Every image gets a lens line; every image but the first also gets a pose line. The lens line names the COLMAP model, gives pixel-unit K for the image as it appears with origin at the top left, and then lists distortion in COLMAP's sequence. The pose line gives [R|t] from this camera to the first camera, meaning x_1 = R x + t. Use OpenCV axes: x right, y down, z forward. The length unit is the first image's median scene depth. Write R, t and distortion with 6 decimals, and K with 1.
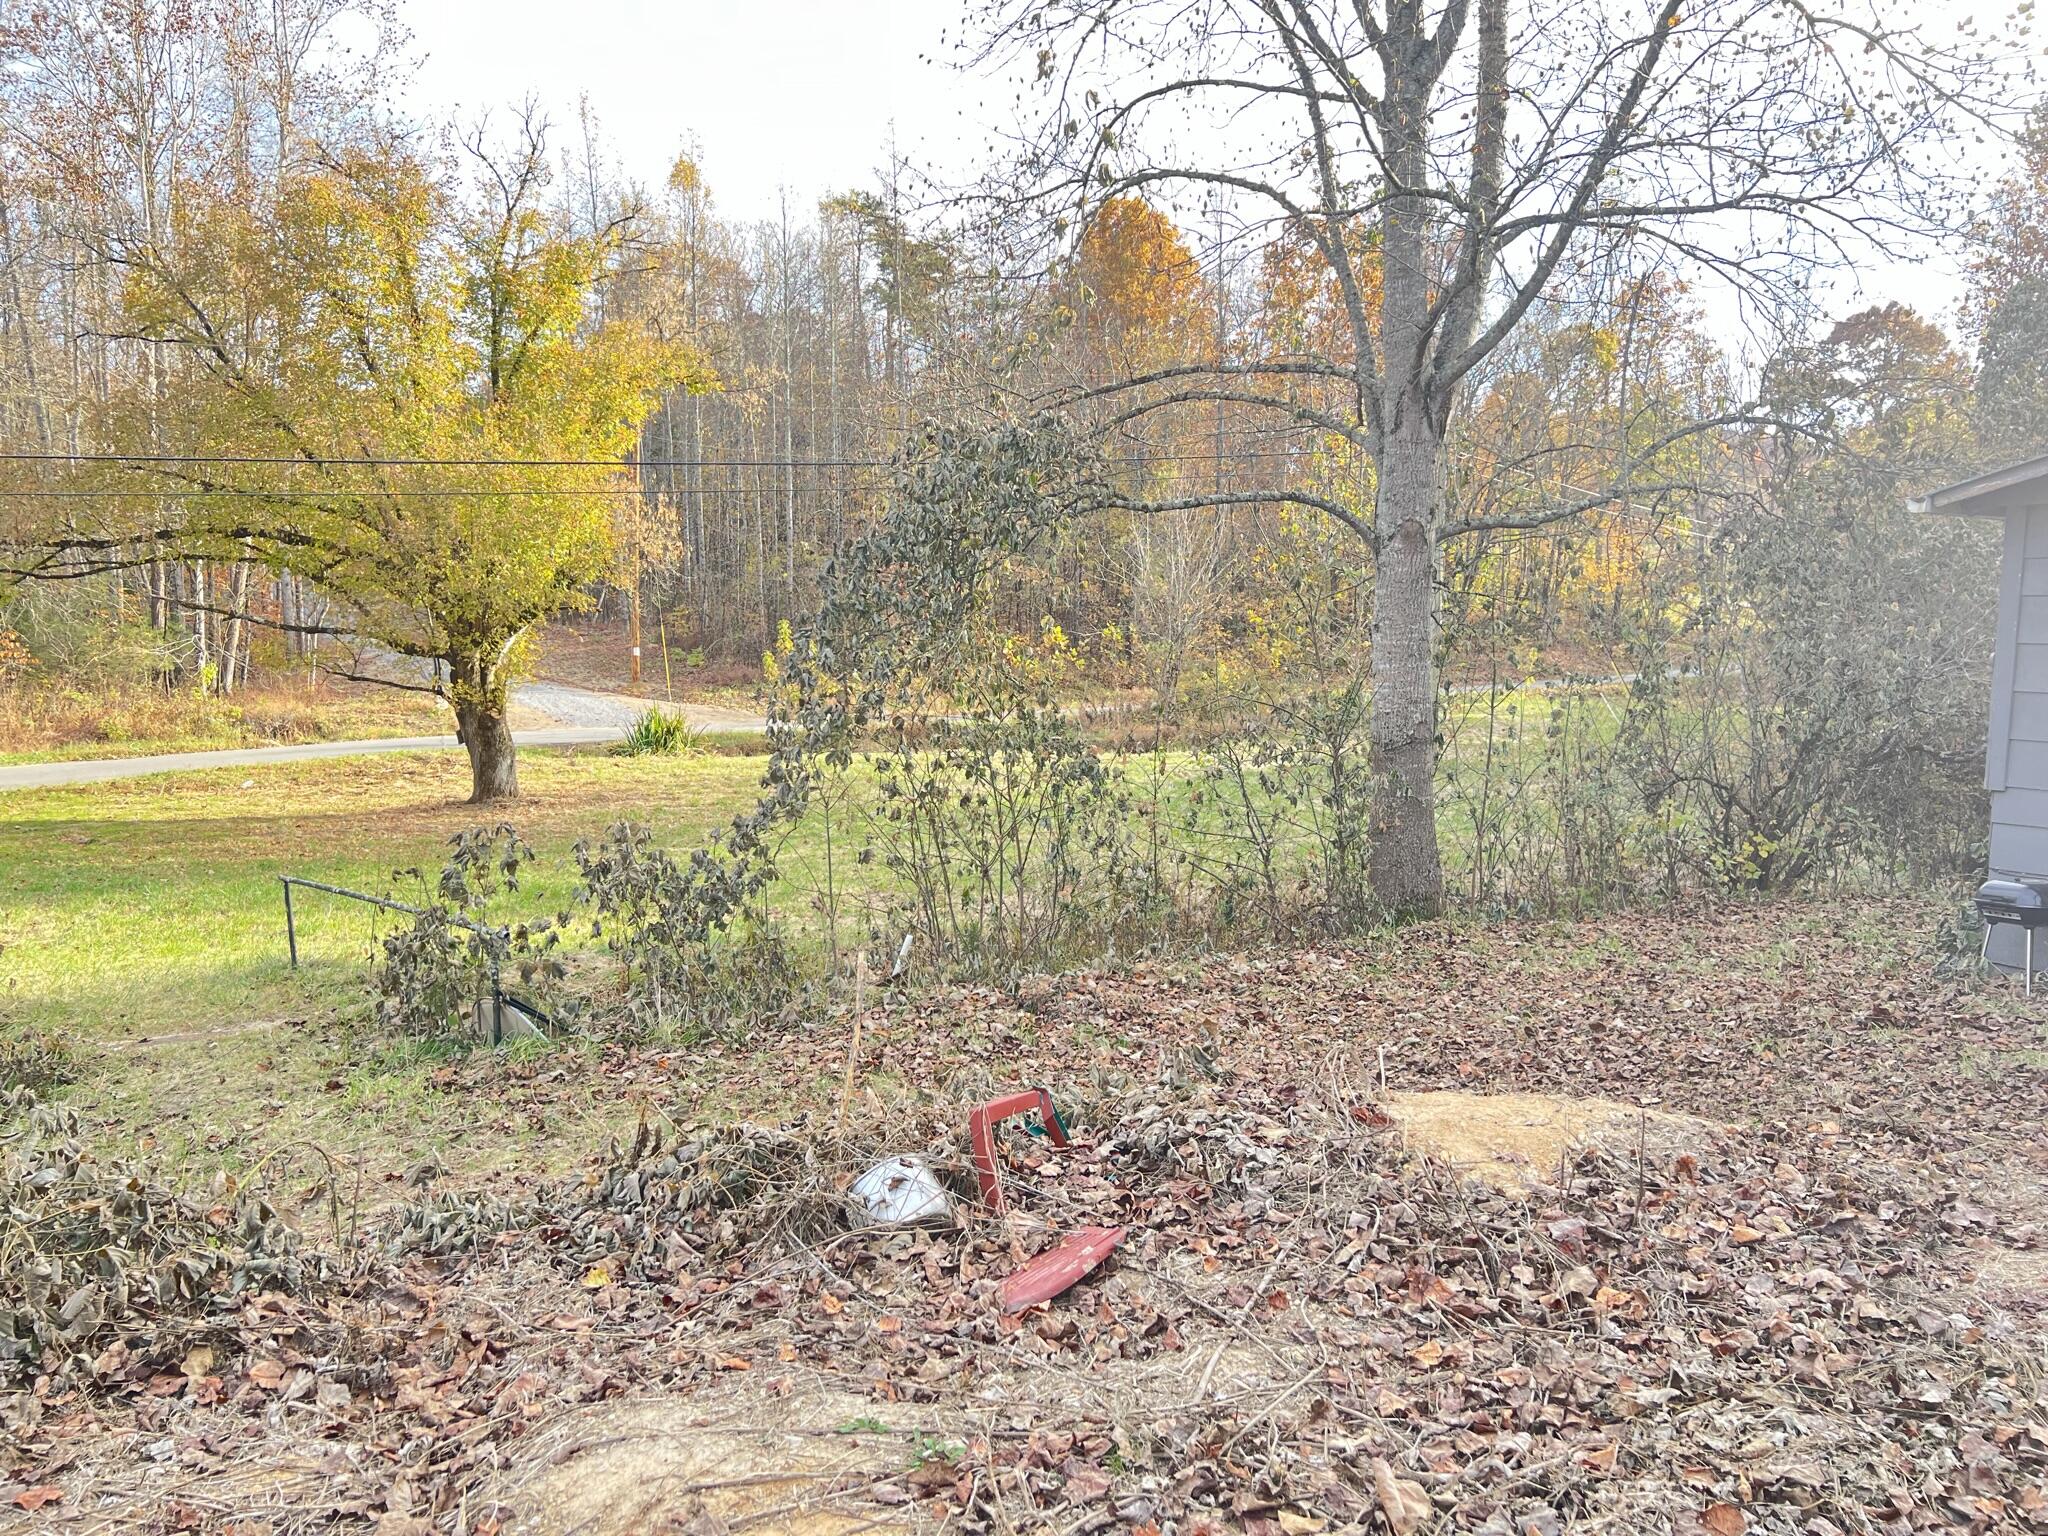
lens RADIAL K [[1571.0, 0, 1025.3], [0, 1571.0, 756.5], [0, 0, 1]] dist [0.062766, -0.076081]
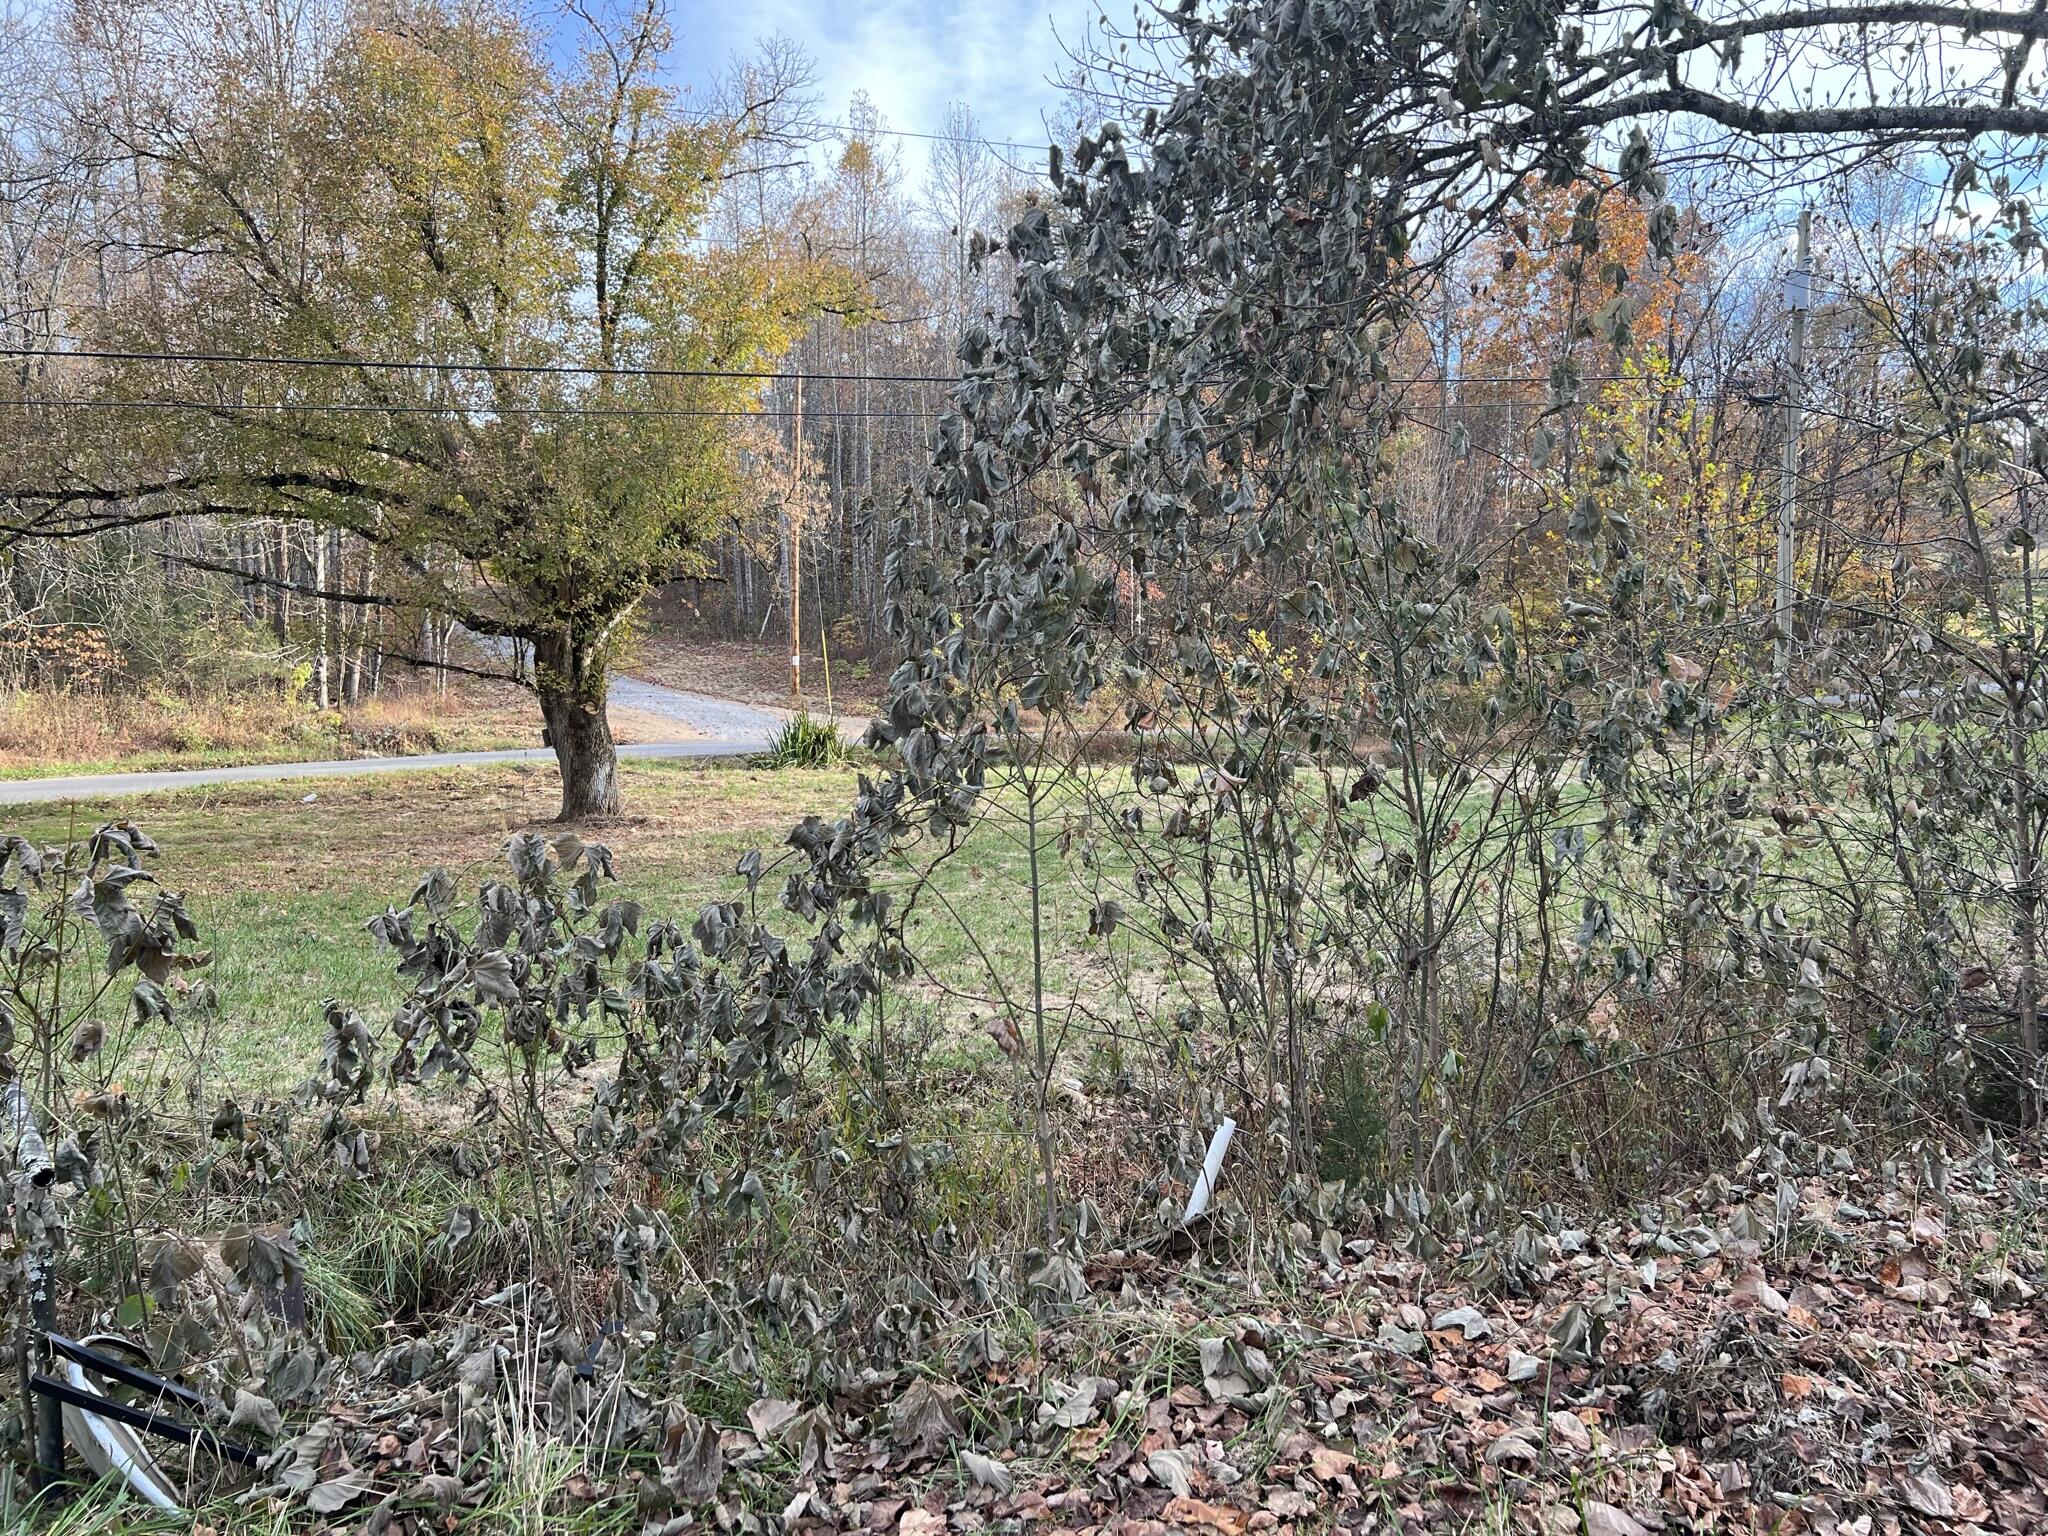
lens RADIAL K [[1571.0, 0, 1025.3], [0, 1571.0, 756.5], [0, 0, 1]] dist [0.062766, -0.076081]
pose [[0.993856, 0.001621, -0.110667, -0.033830], [-0.003892, 0.999786, -0.020306, 0.011947], [0.110610, 0.020612, 0.993650, 0.245208]]
